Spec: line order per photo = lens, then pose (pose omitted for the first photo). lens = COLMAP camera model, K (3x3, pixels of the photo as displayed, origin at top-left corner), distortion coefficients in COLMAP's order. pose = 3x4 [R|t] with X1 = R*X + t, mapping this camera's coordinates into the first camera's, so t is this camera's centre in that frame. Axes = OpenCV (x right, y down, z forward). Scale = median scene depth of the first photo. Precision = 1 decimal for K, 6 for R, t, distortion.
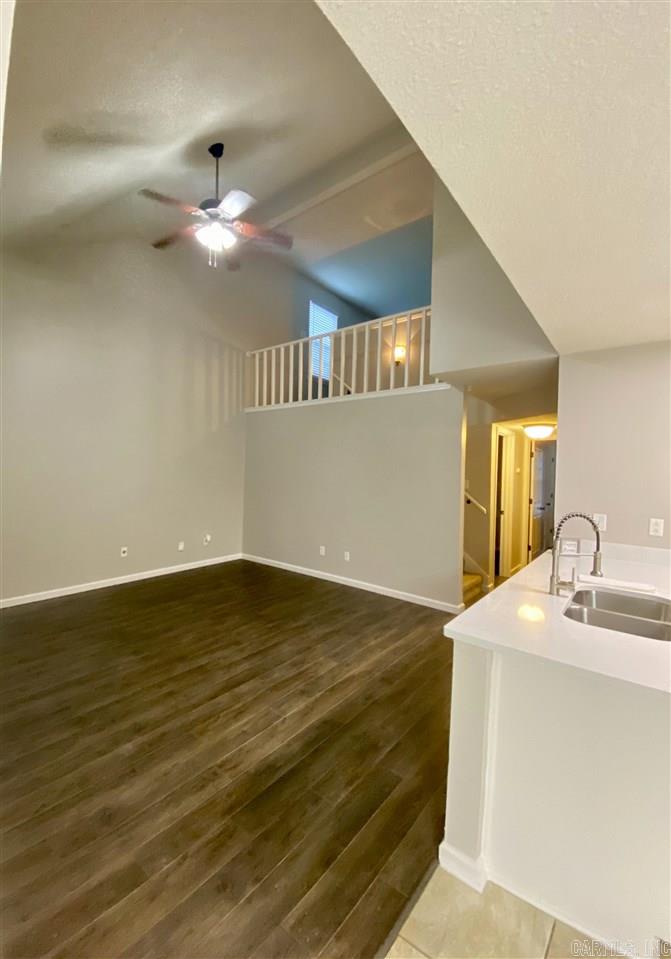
lens RADIAL K [[399.2, 0, 314.9], [0, 399.2, 471.8], [0, 0, 1]] dist [0.026945, -0.021904]
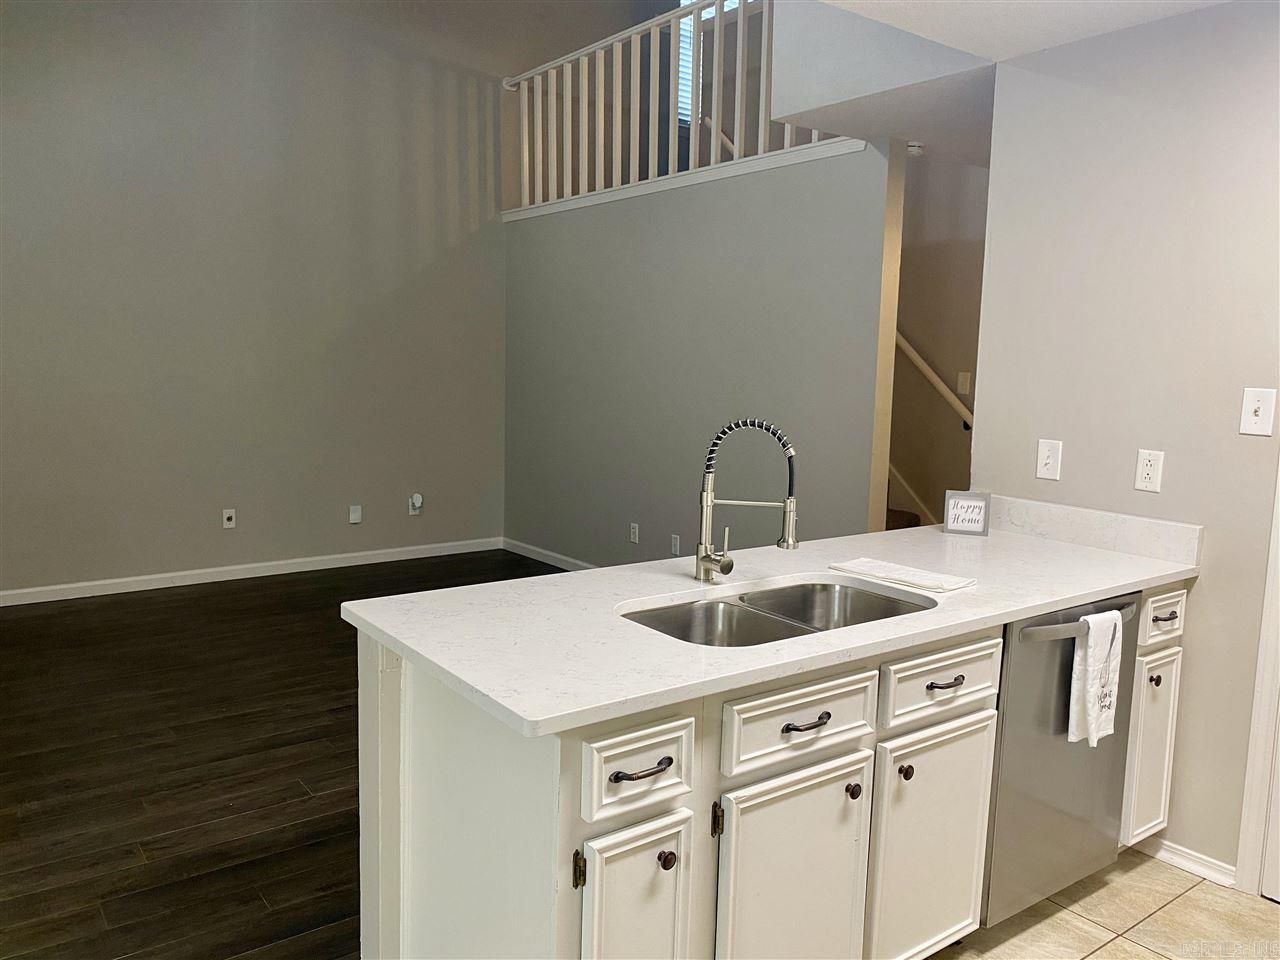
lens RADIAL K [[984.3, 0, 597.4], [0, 984.3, 457.5], [0, 0, 1]] dist [0.041744, -0.007252]
pose [[0.968036, 0.007439, -0.250700, 0.531466], [0.017245, 0.995221, 0.096118, 0.022009], [0.250217, -0.097369, 0.963281, -0.136079]]
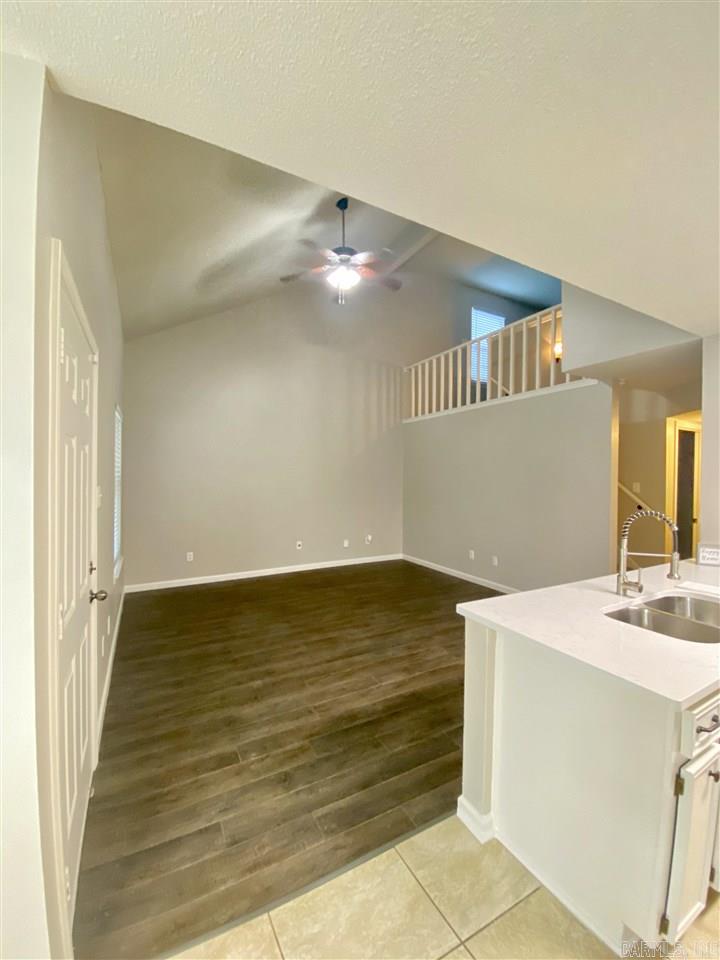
lens RADIAL K [[389.7, 0, 362.9], [0, 389.7, 478.9], [0, 0, 1]] dist [0.029668, -0.022374]
pose [[0.936021, -0.018153, -0.351475, 0.240508], [0.017412, 0.999835, -0.005270, 0.013704], [0.351513, -0.001187, 0.936182, -0.072261]]
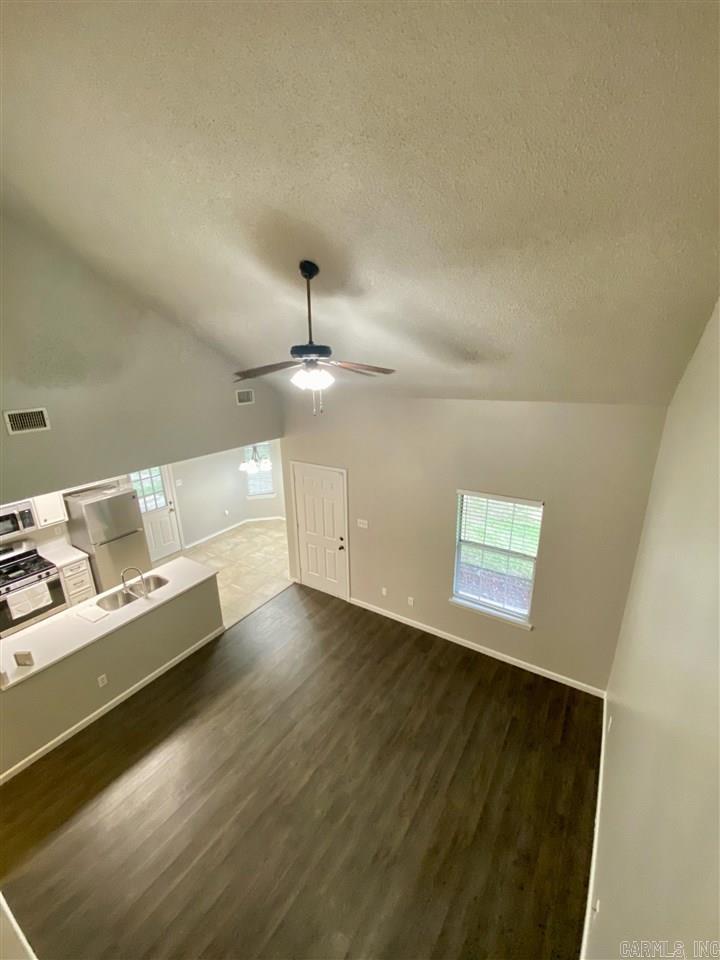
lens RADIAL K [[389.7, 0, 362.9], [0, 389.7, 478.9], [0, 0, 1]] dist [0.029668, -0.022374]
pose [[-0.991536, 0.021152, -0.128098, -0.273683], [-0.016872, 0.957282, 0.288664, -0.728636], [0.128732, 0.288382, -0.948822, 2.221218]]
